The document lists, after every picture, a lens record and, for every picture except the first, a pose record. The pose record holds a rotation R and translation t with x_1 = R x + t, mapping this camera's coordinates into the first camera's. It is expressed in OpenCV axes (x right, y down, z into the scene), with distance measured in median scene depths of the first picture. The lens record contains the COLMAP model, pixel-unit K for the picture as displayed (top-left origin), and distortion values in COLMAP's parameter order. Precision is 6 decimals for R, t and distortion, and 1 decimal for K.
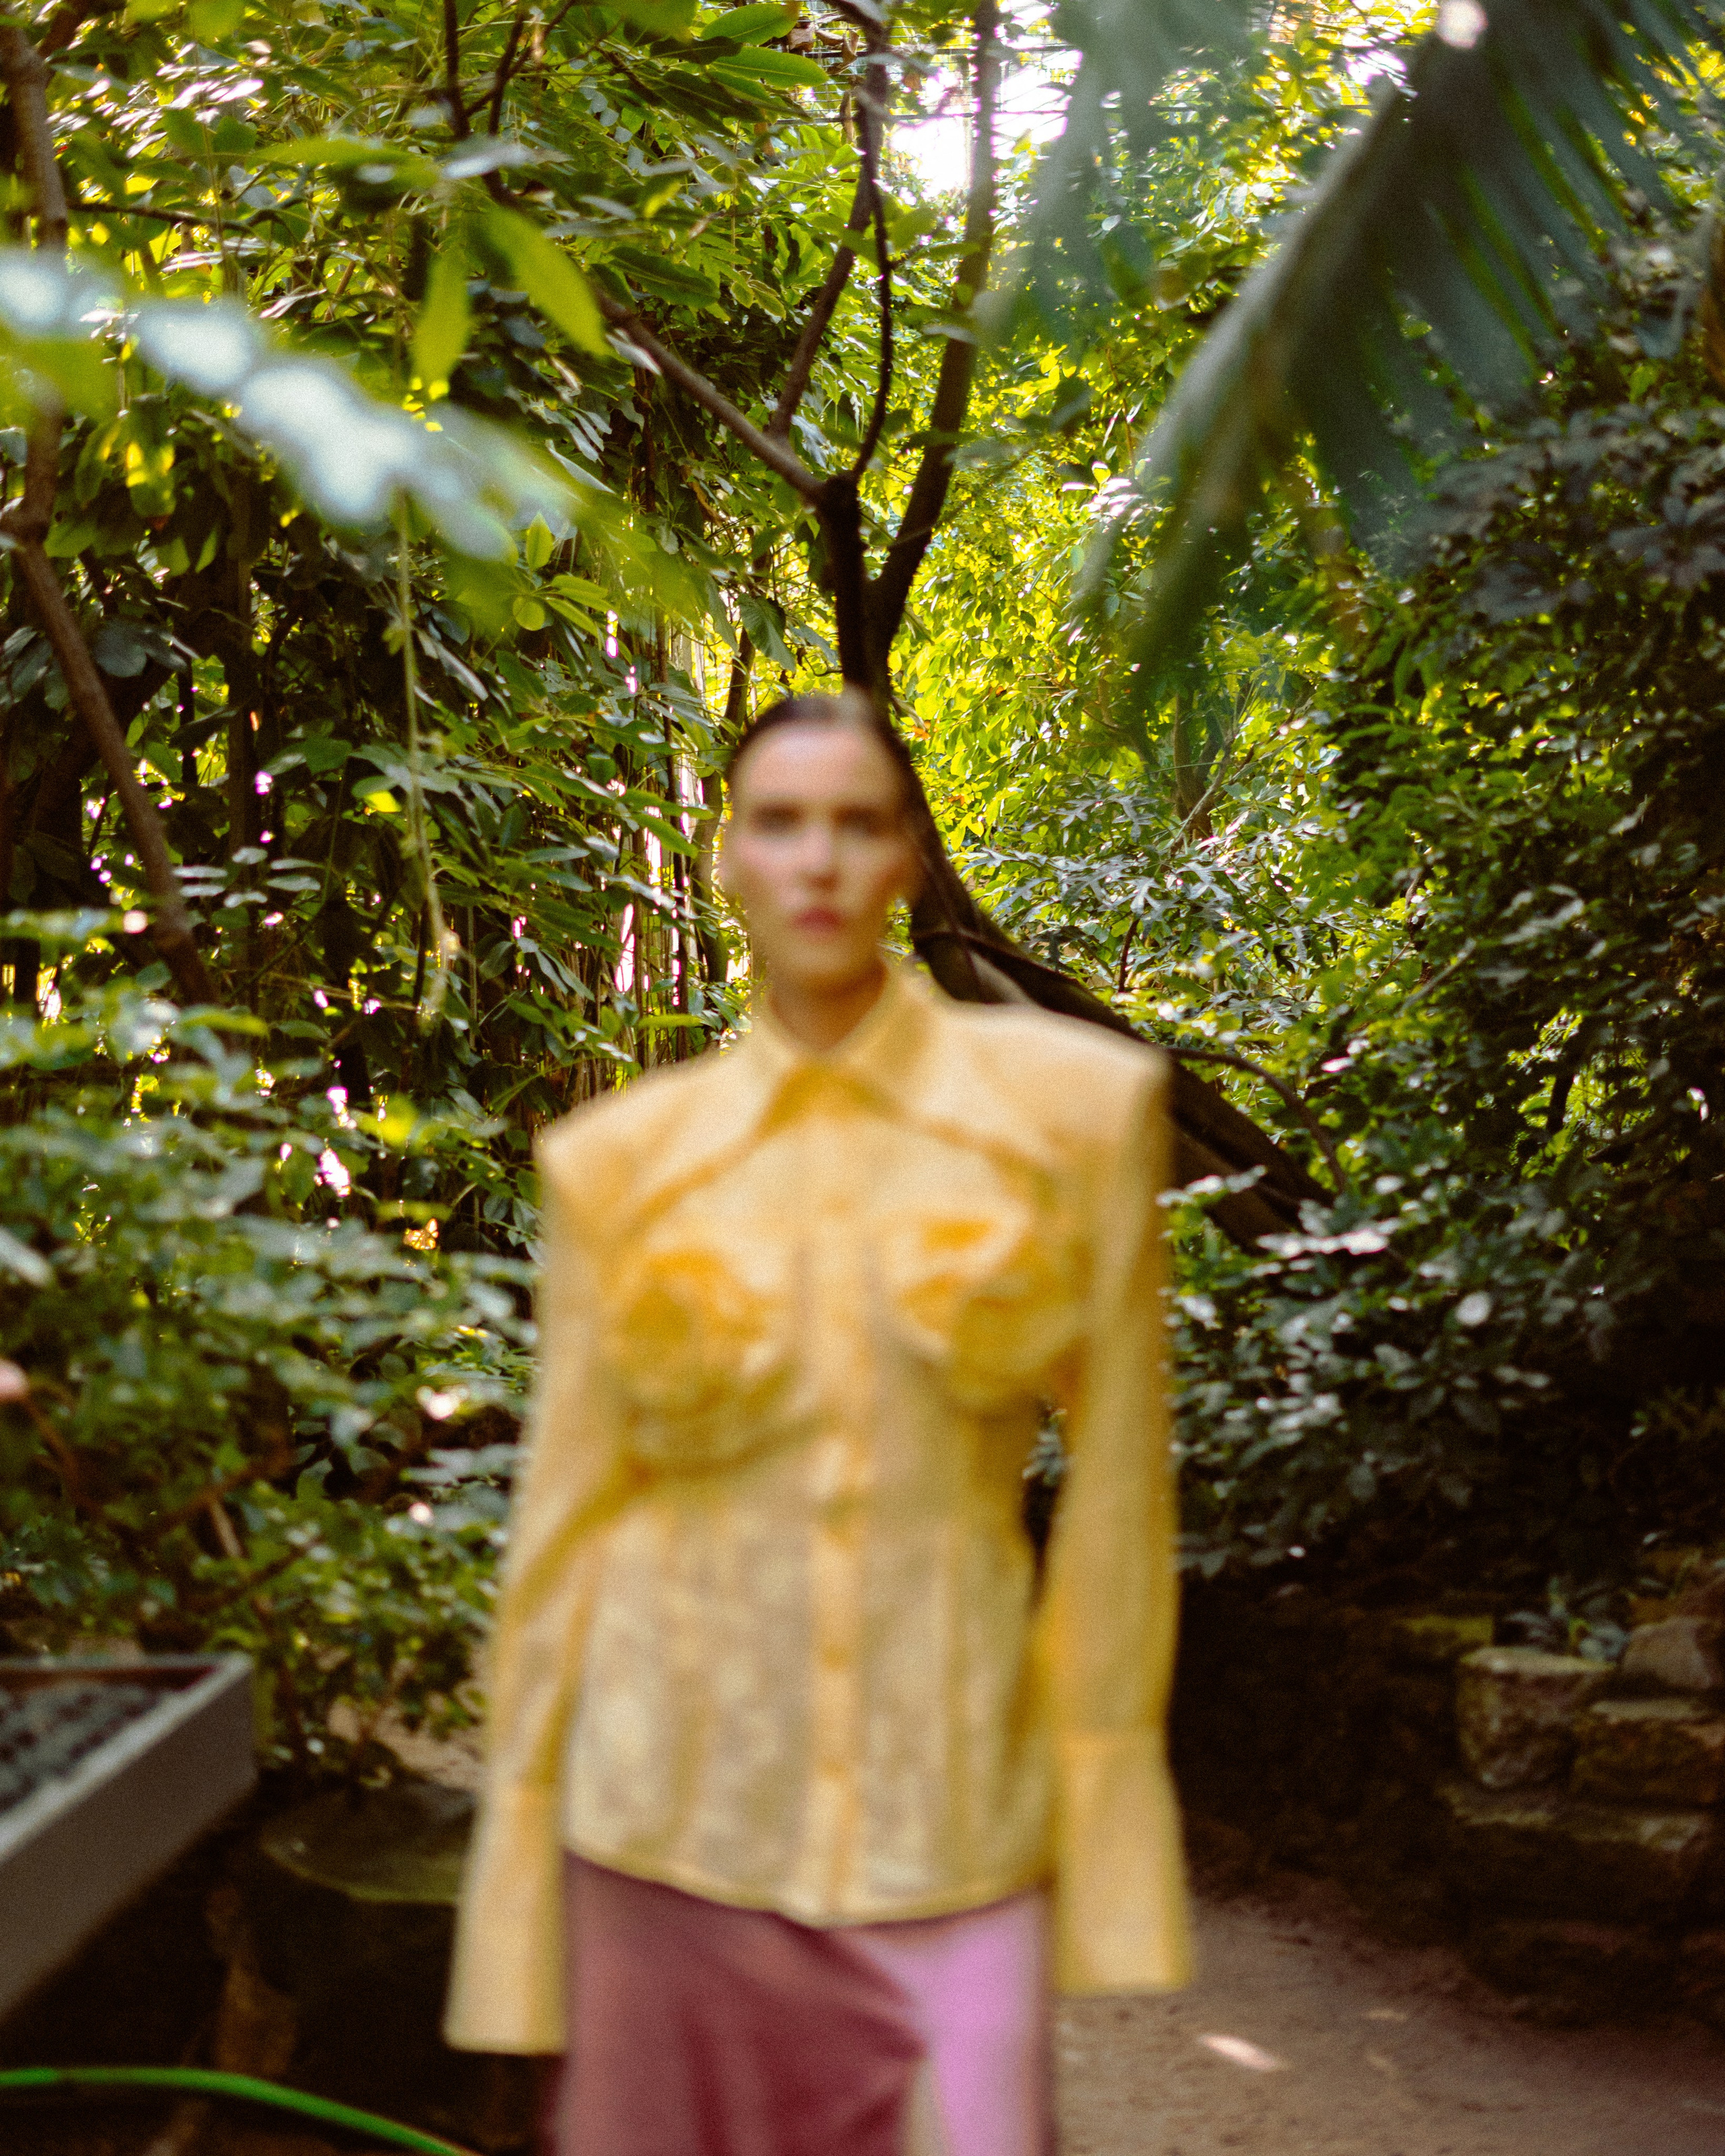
lens RADIAL K [[3836.4, 0, 862.5], [0, 3836.4, 1078.0], [0, 0, 1]] dist [-0.023954, 0.240696]
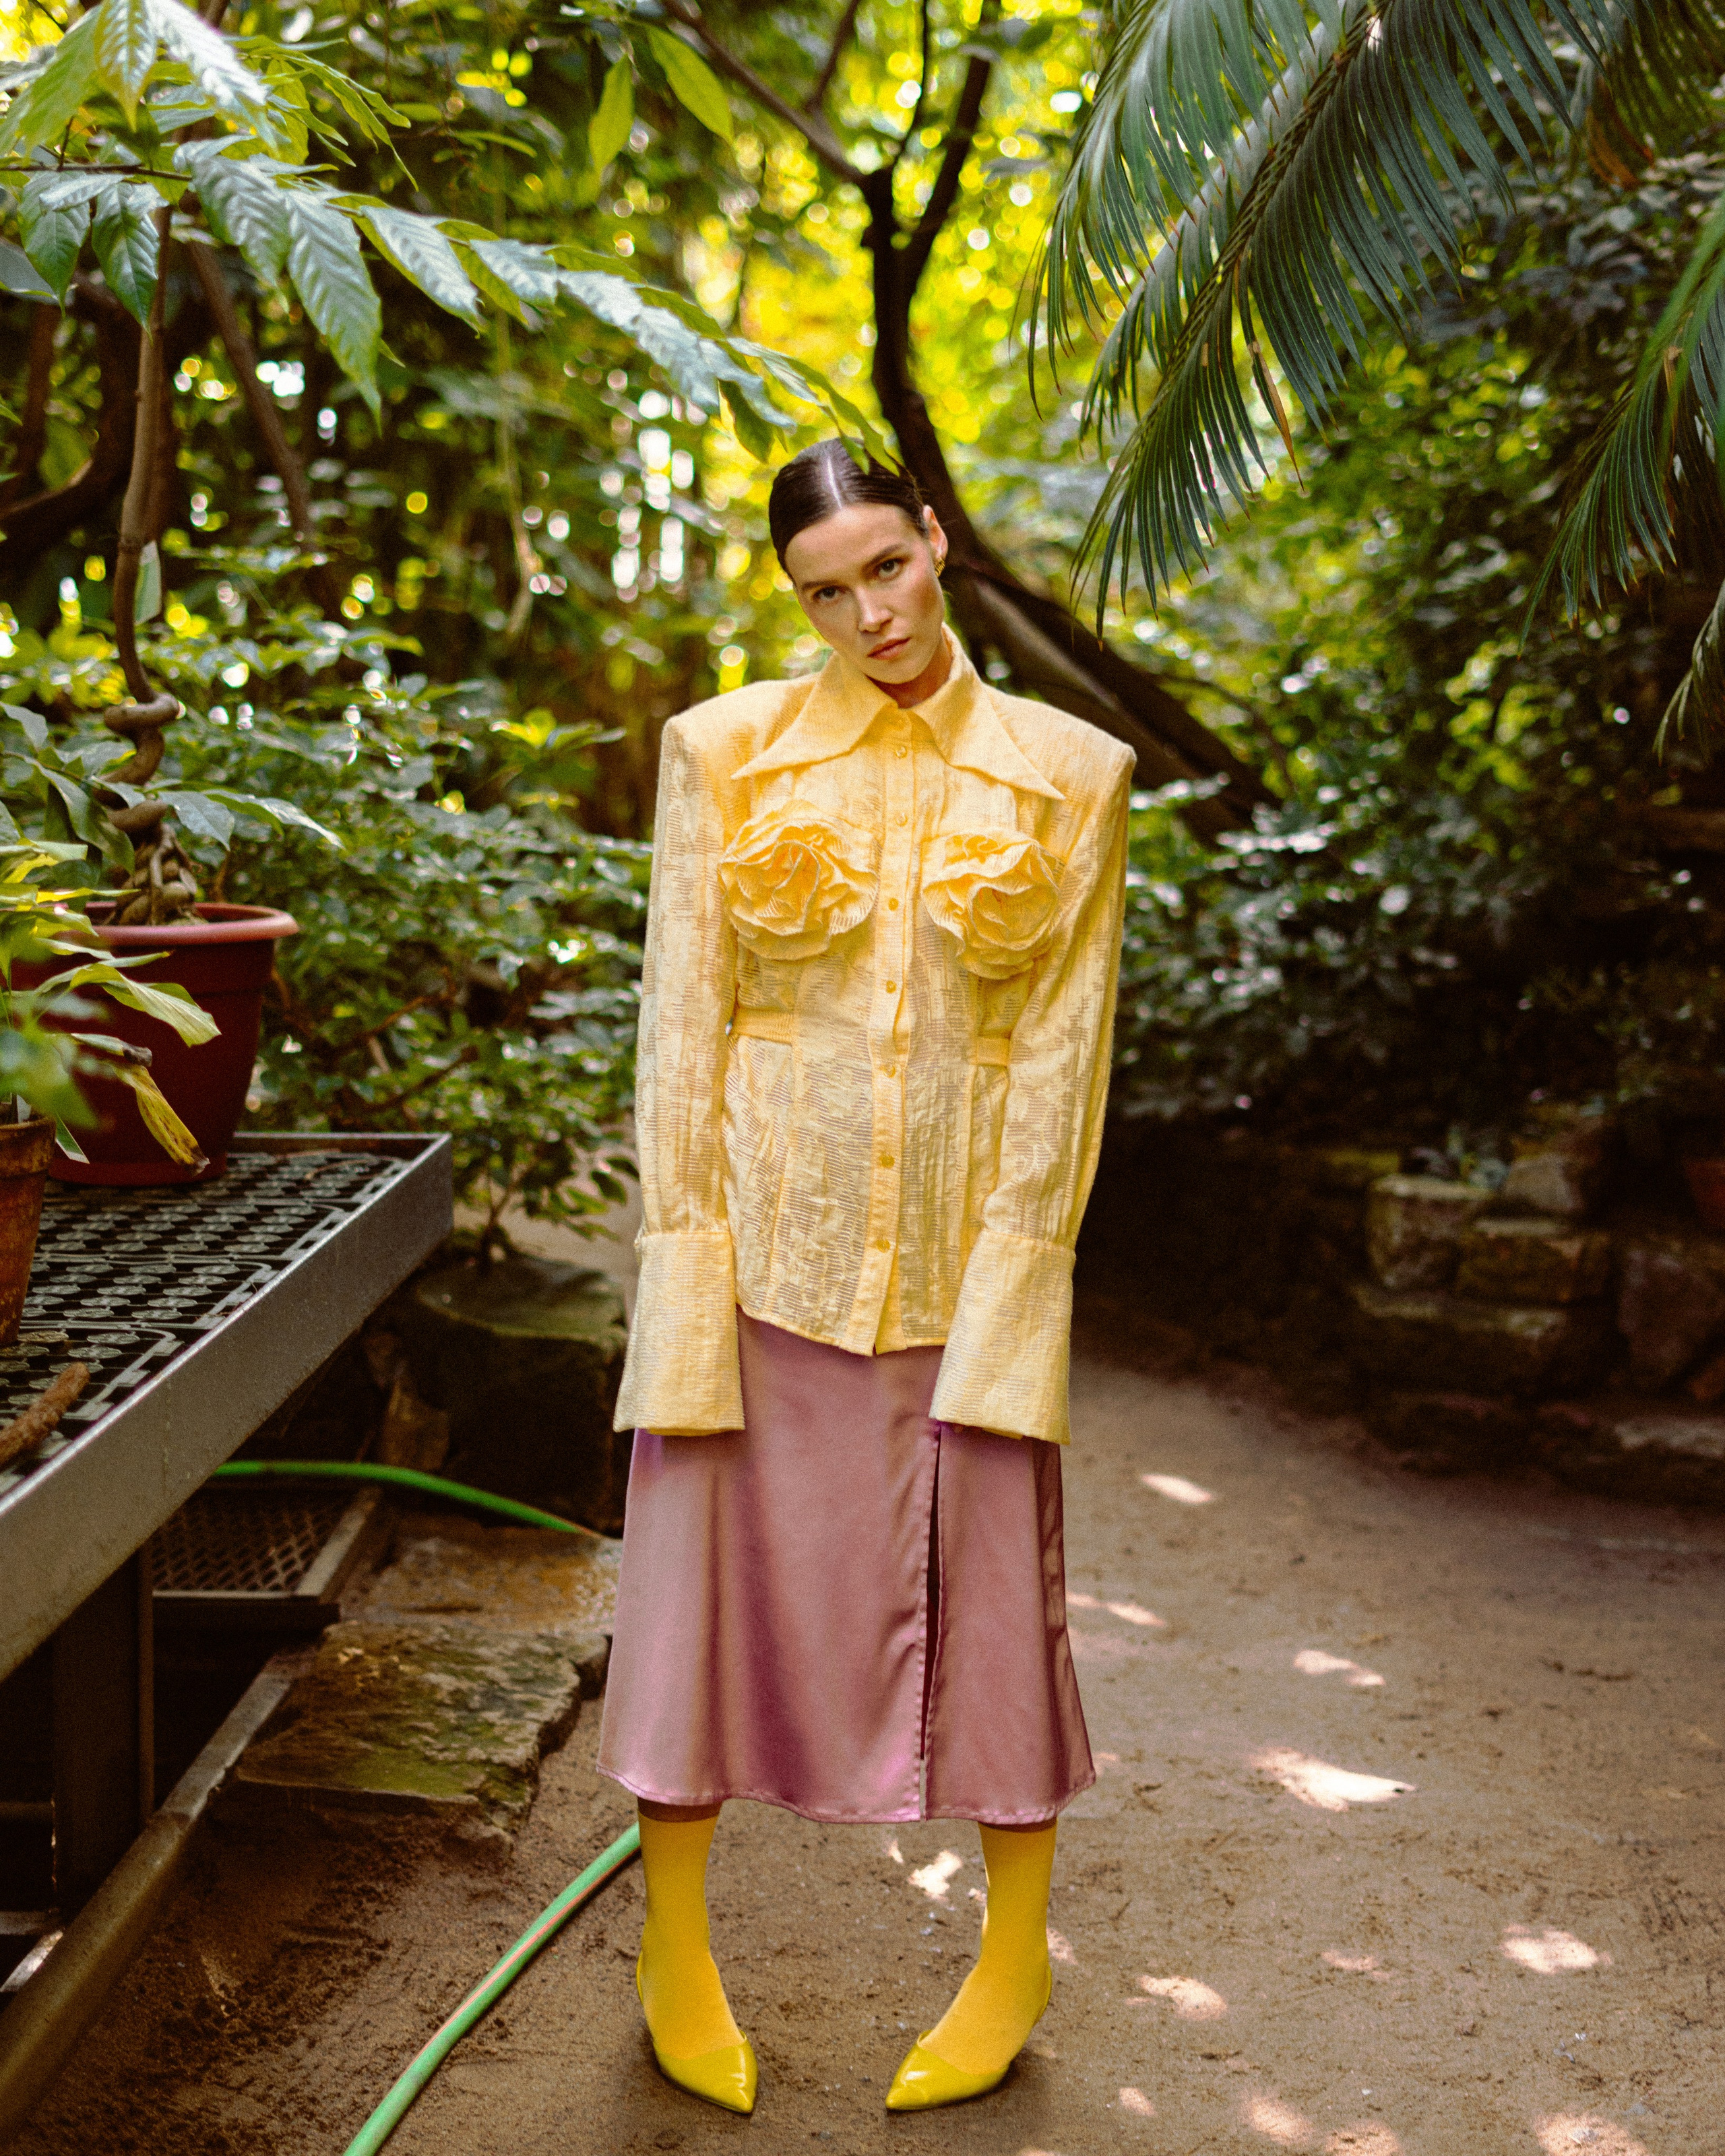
lens RADIAL K [[3836.4, 0, 862.5], [0, 3836.4, 1078.0], [0, 0, 1]] dist [-0.023954, 0.240696]
pose [[0.999673, 0.023367, 0.010365, -0.018448], [-0.024344, 0.993945, 0.107144, -0.008916], [-0.007798, -0.107361, 0.994190, -0.196312]]
